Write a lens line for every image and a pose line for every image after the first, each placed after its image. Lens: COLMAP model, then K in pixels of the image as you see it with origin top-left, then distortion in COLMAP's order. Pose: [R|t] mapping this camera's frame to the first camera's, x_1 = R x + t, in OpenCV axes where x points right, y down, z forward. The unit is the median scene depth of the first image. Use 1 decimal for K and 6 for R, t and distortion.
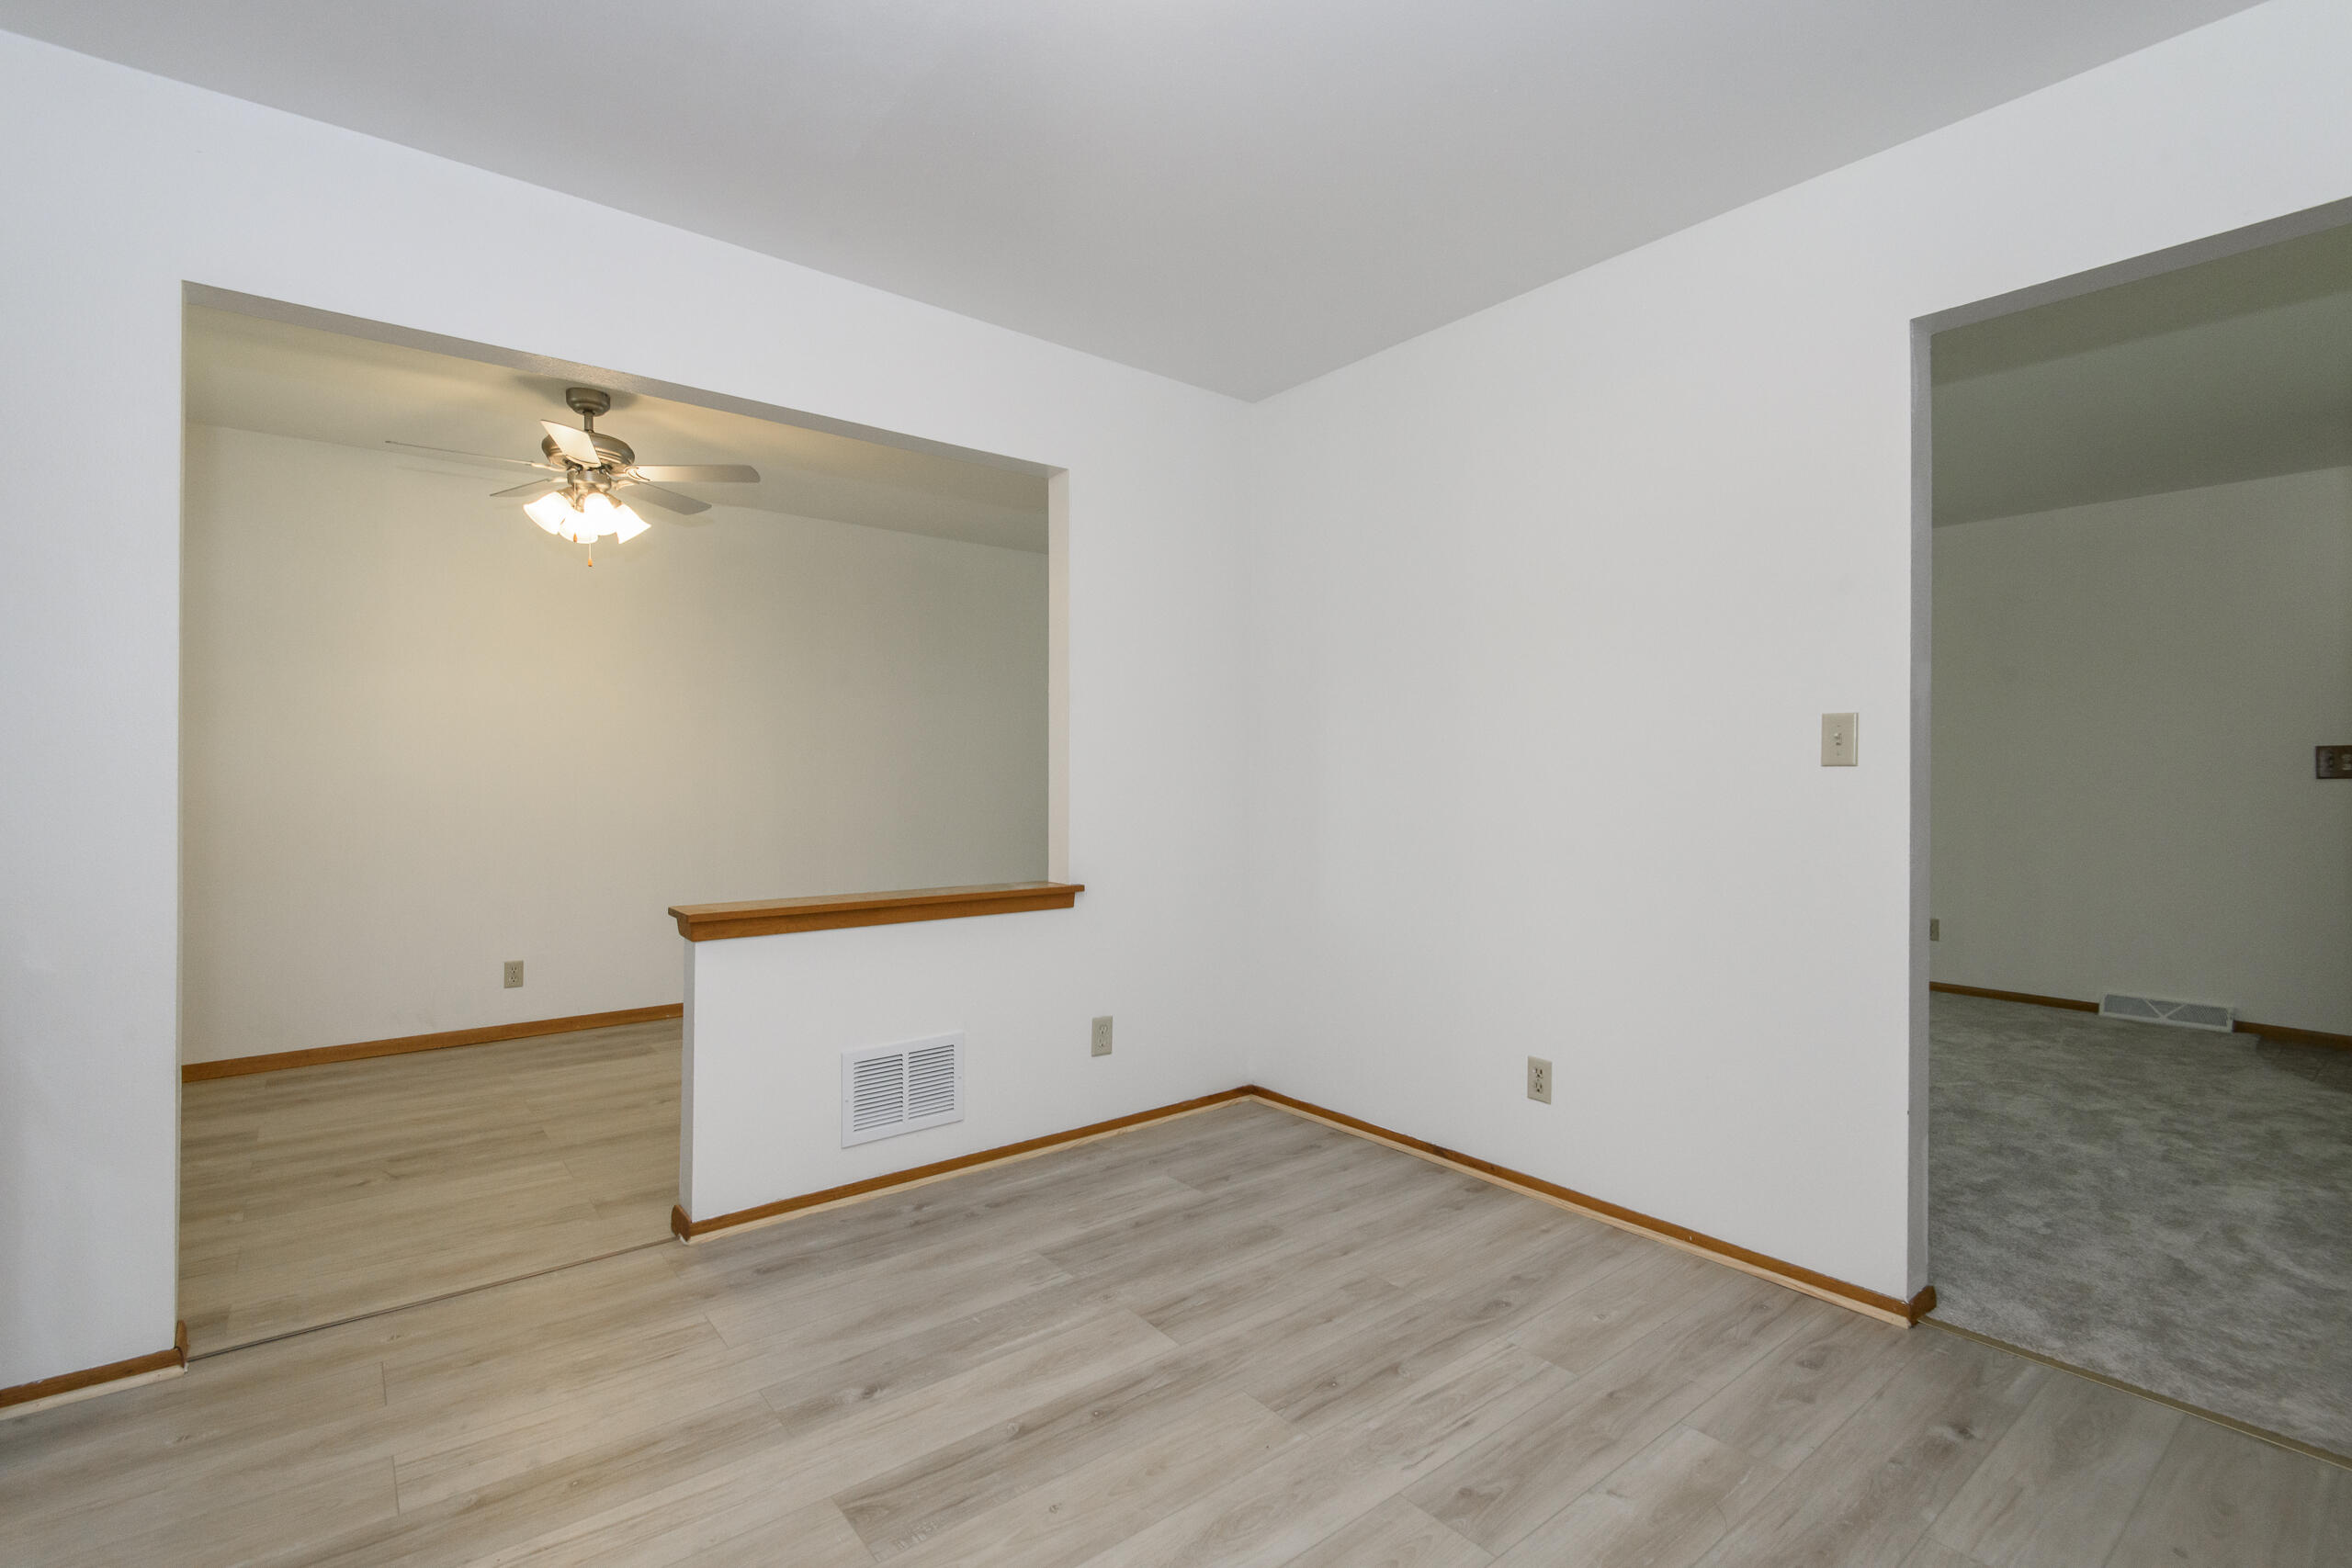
lens RADIAL K [[1080.7, 0, 1177.7], [0, 1080.7, 776.3], [0, 0, 1]] dist [0.015231, -0.010879]
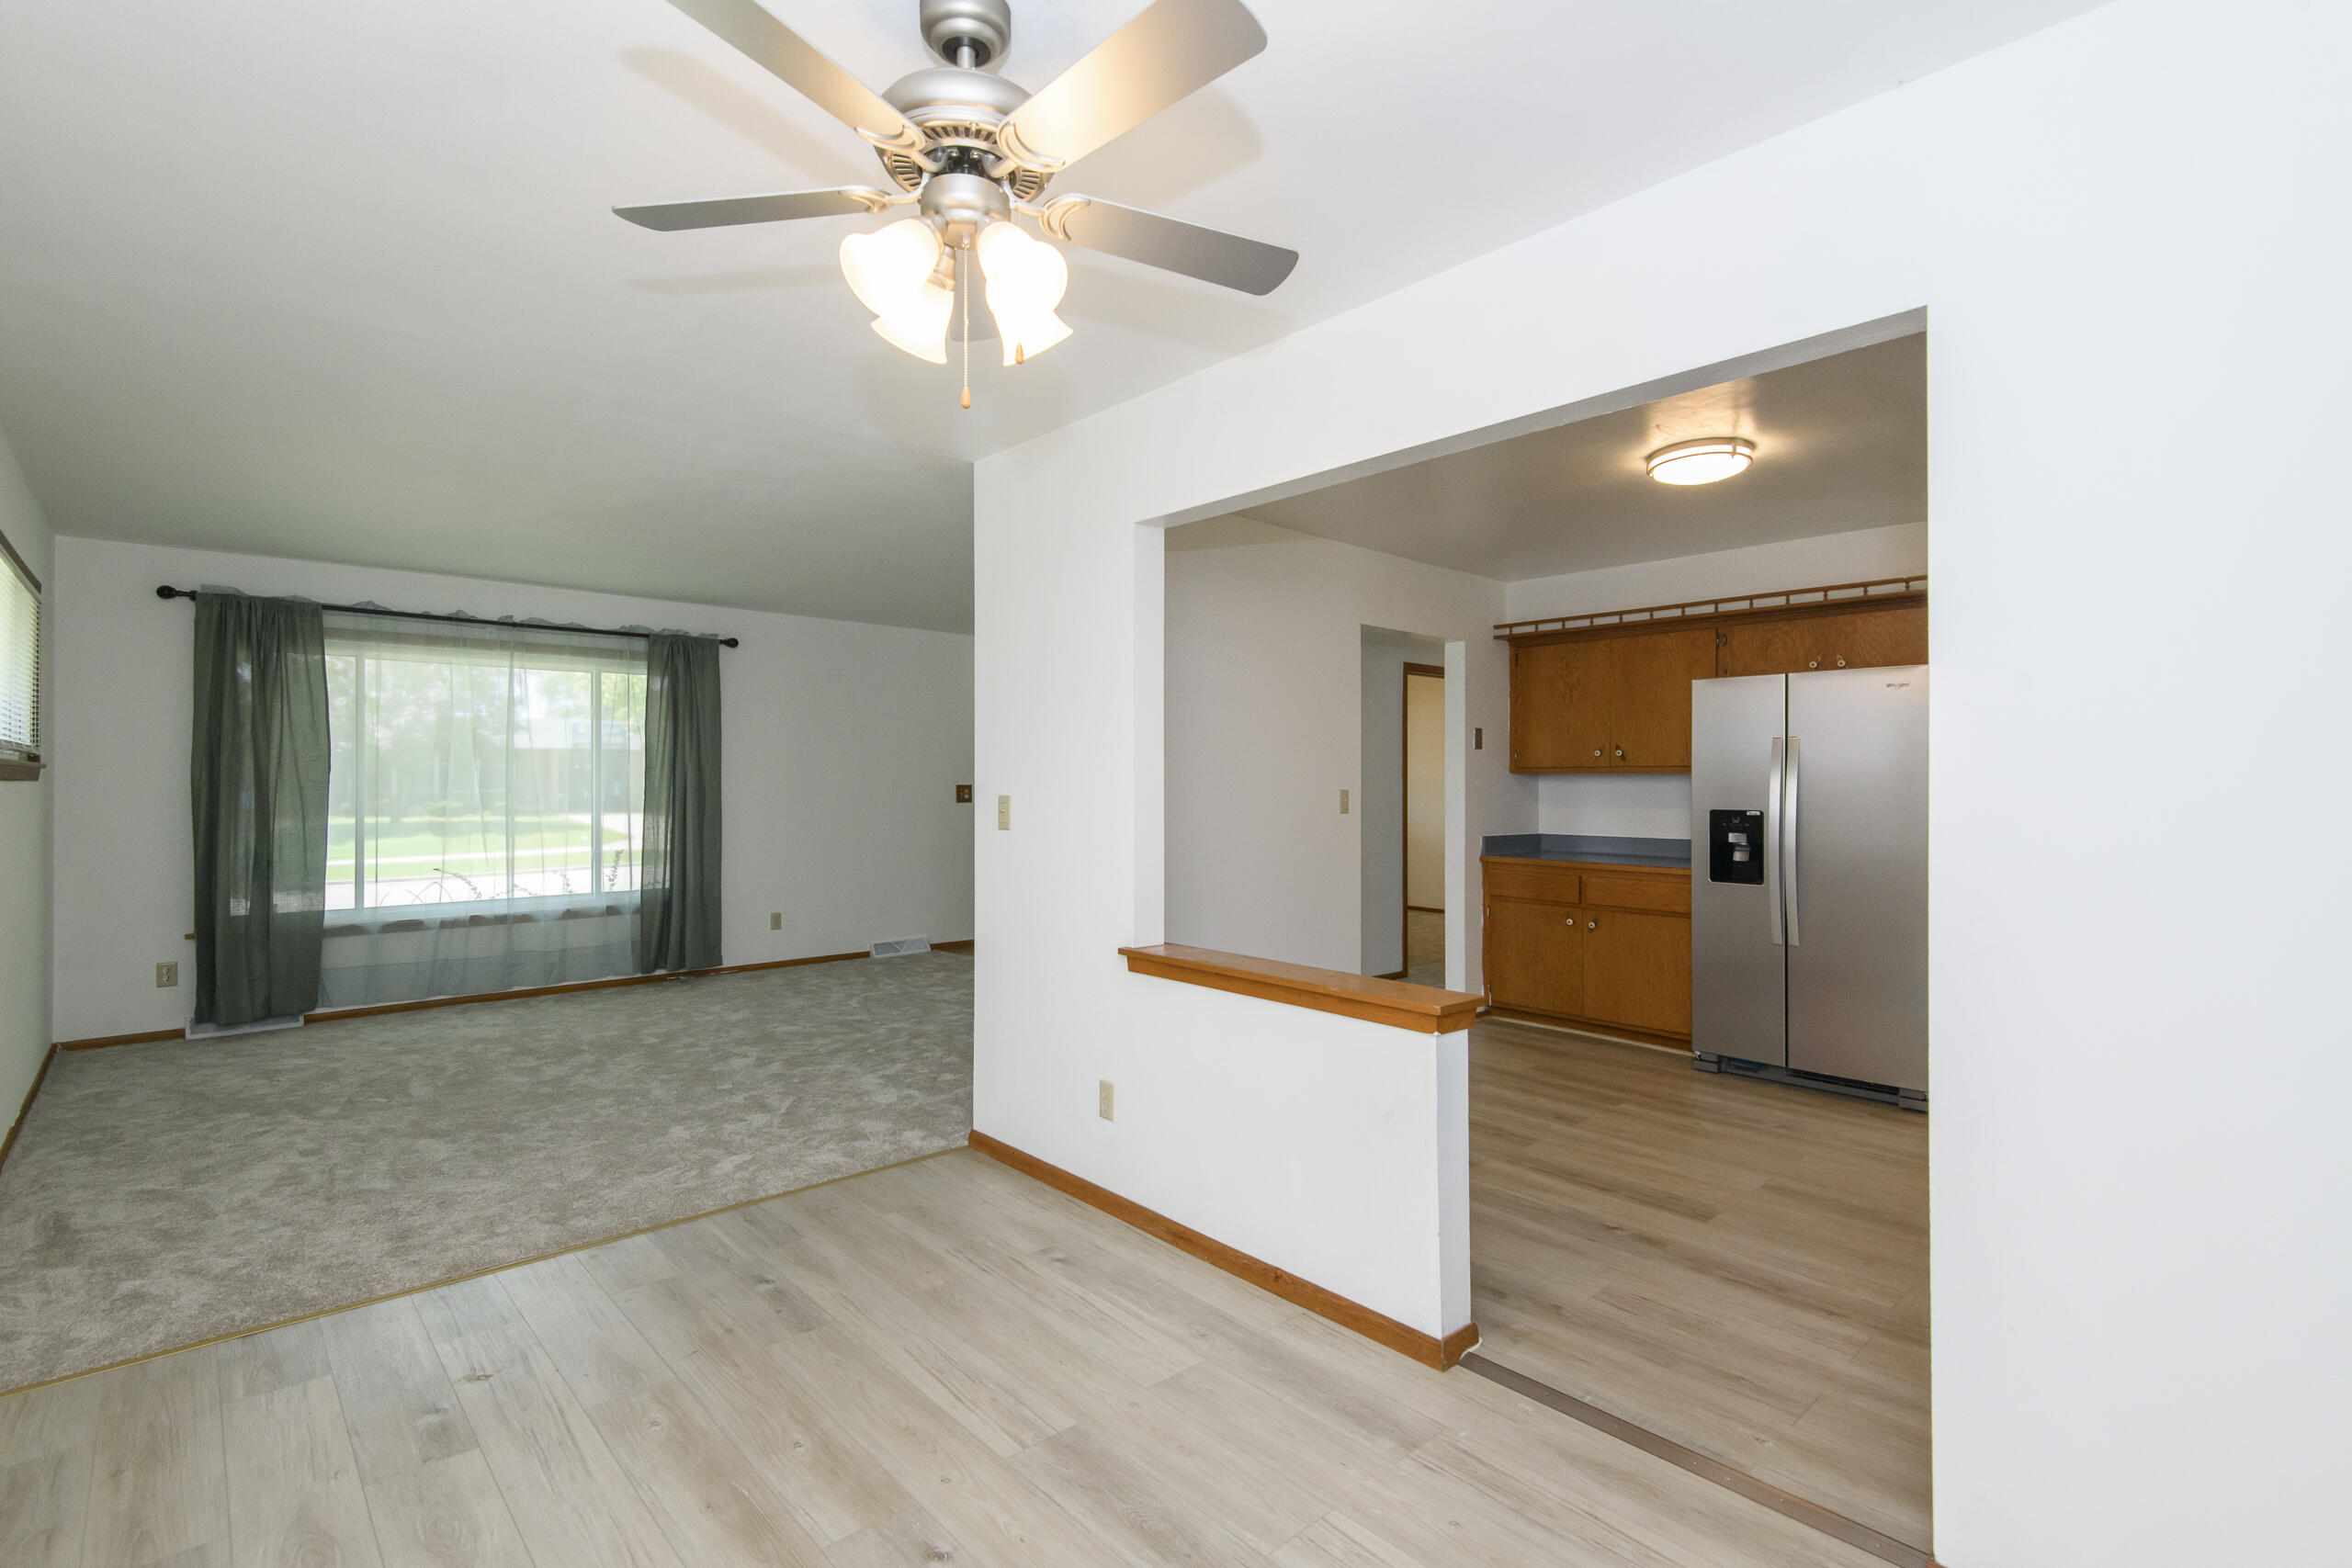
lens RADIAL K [[1080.7, 0, 1177.7], [0, 1080.7, 776.3], [0, 0, 1]] dist [0.015231, -0.010879]
pose [[-0.070871, 0.001567, 0.997484, -1.396176], [-0.003750, 0.999991, -0.001837, -0.071283], [-0.997478, -0.003871, -0.070865, 1.337349]]
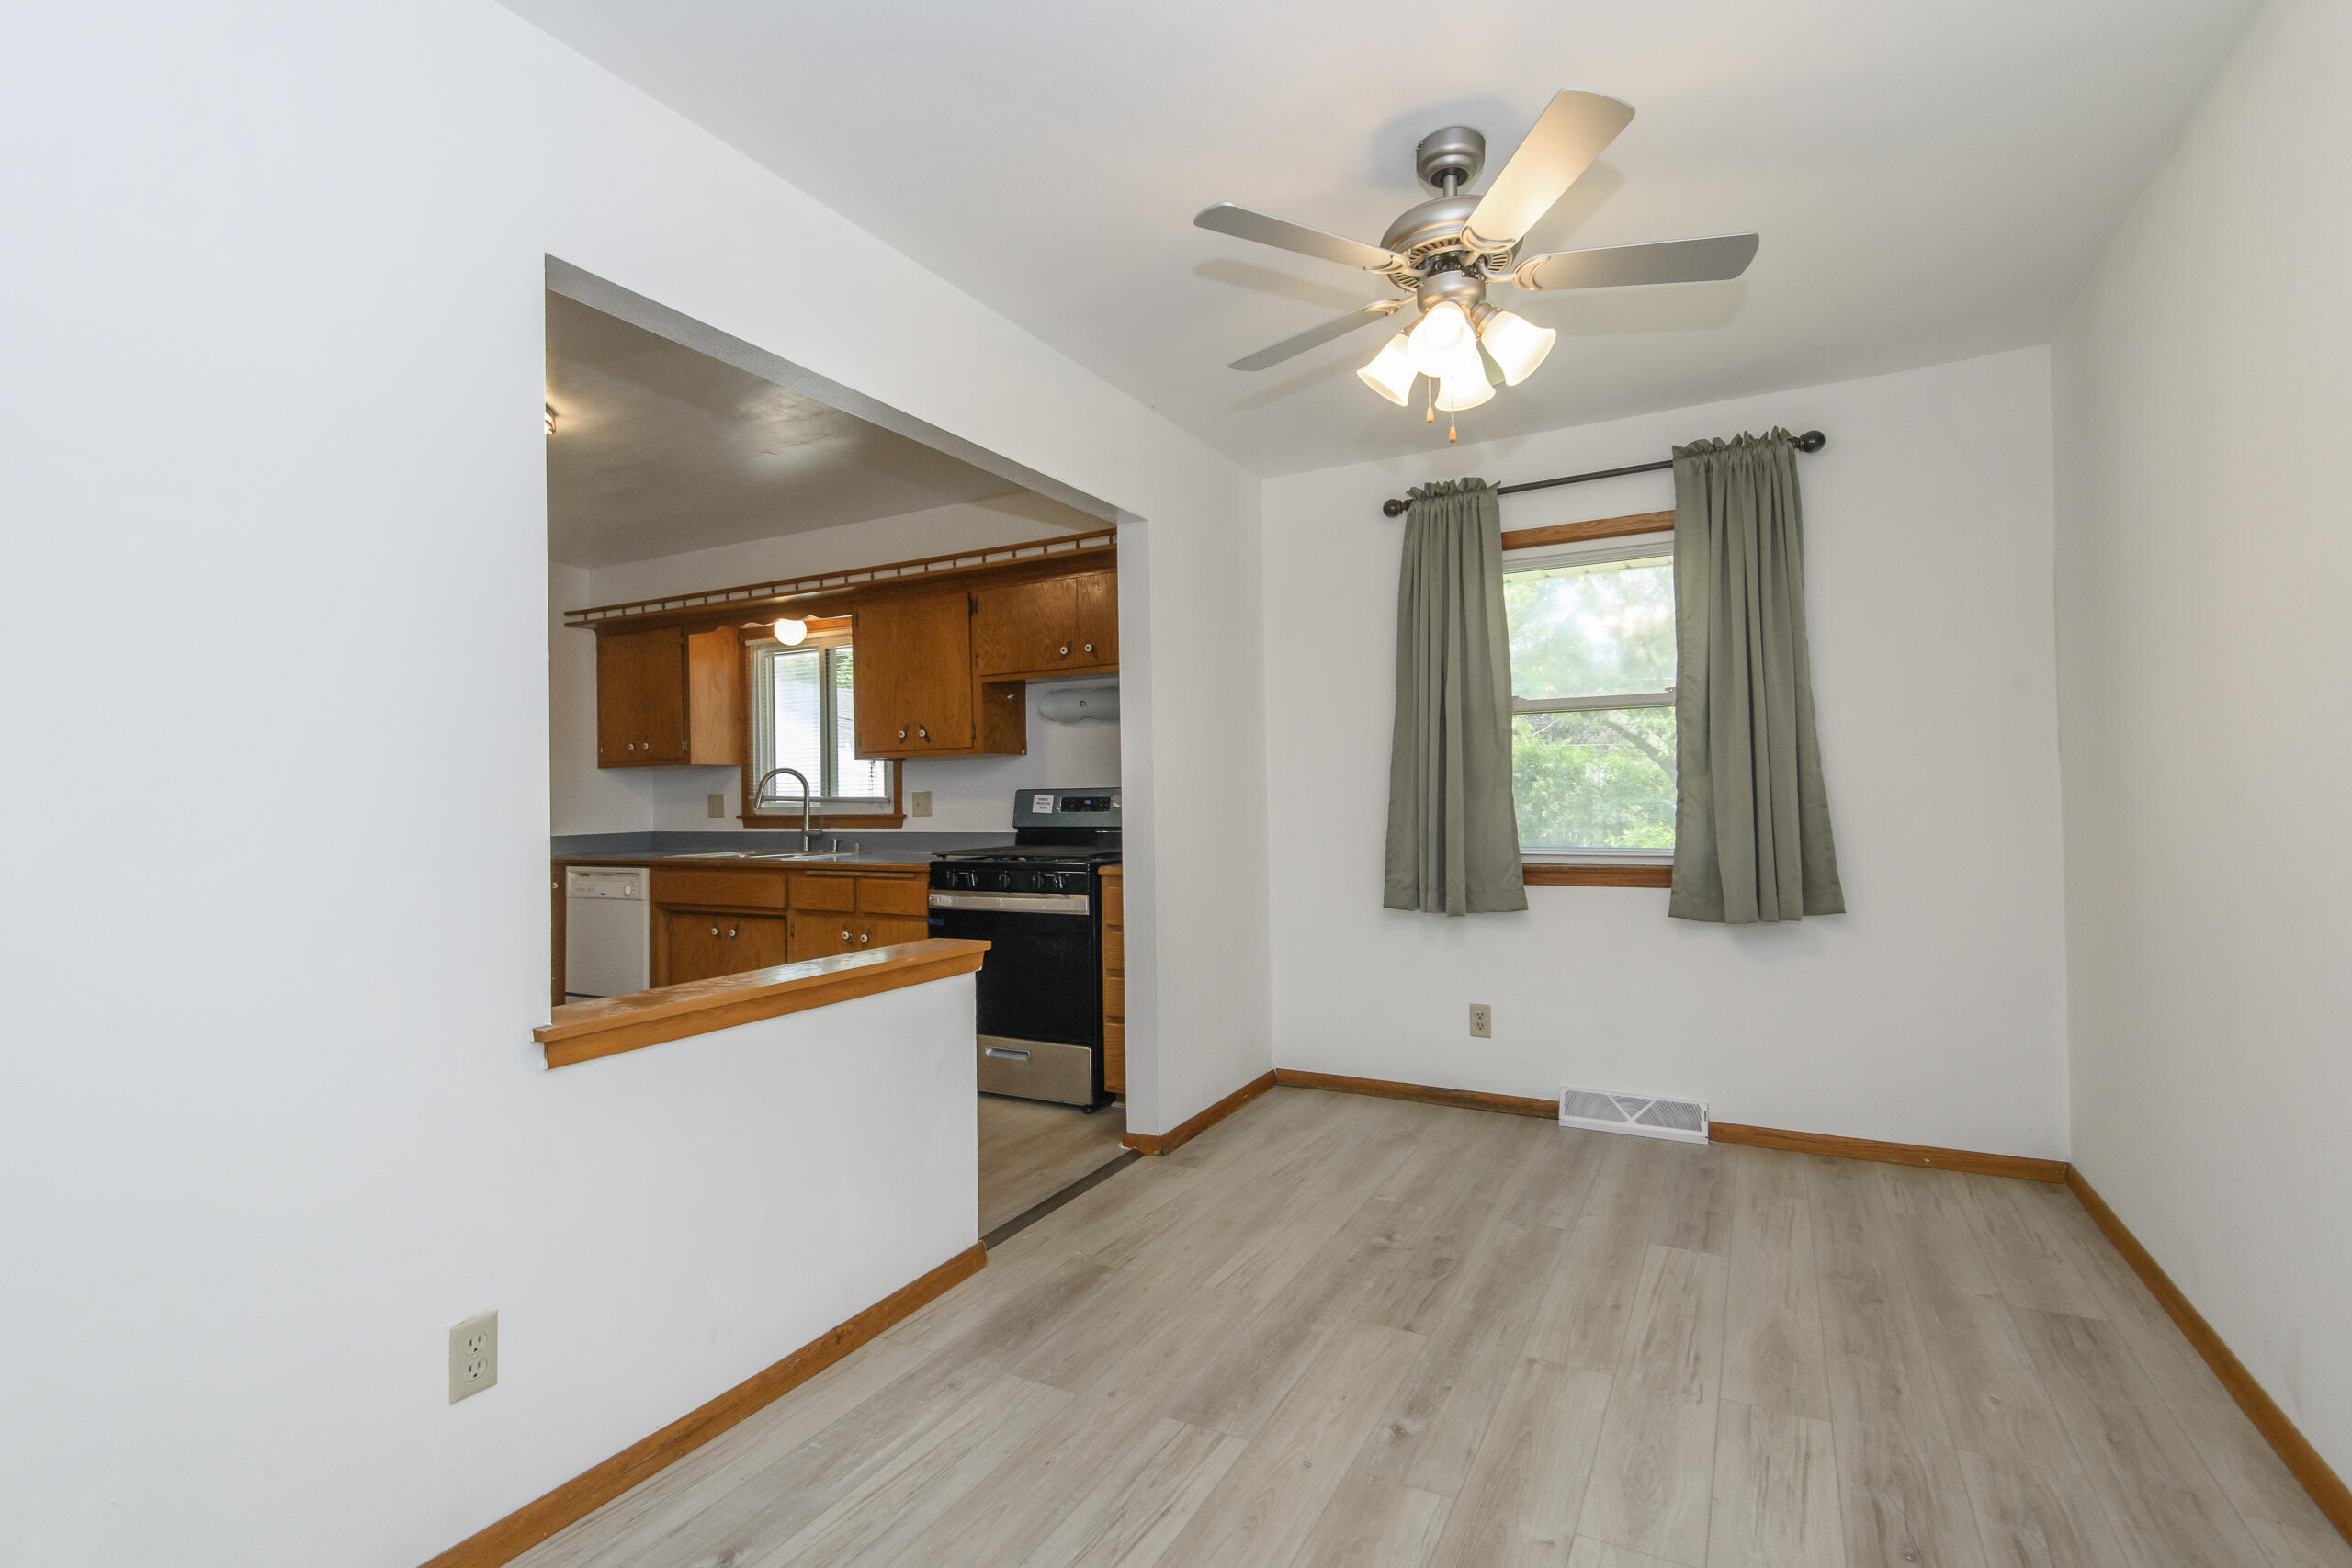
lens RADIAL K [[1068.4, 0, 1176.0], [0, 1068.4, 784.0], [0, 0, 1]] dist [0.013717, -0.009637]
pose [[-0.920097, 0.008426, -0.391600, -0.252643], [0.014506, 0.999816, -0.012570, -0.012633], [0.391422, -0.017246, -0.920050, 2.074675]]
